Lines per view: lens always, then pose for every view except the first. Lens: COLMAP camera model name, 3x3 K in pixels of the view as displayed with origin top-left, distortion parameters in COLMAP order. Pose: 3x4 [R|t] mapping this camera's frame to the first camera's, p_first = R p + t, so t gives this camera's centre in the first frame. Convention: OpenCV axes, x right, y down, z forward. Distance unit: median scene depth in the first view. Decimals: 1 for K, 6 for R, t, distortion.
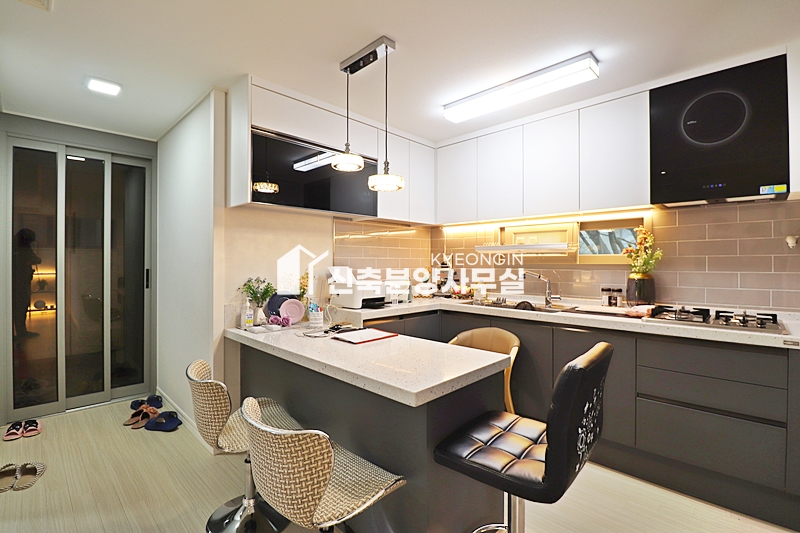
lens RADIAL K [[371.7, 0, 402.0], [0, 371.7, 263.8], [0, 0, 1]] dist [-0.004337, -0.001418]
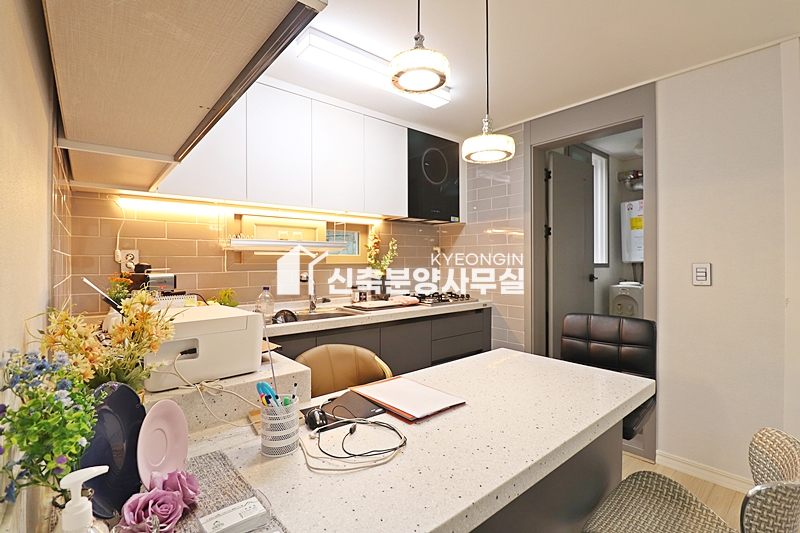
lens RADIAL K [[371.7, 0, 402.0], [0, 371.7, 263.8], [0, 0, 1]] dist [-0.004337, -0.001418]
pose [[0.096012, -0.004841, 0.995368, -0.537030], [0.004500, 0.999980, 0.004430, -0.003159], [-0.995370, 0.004053, 0.096032, 0.775761]]
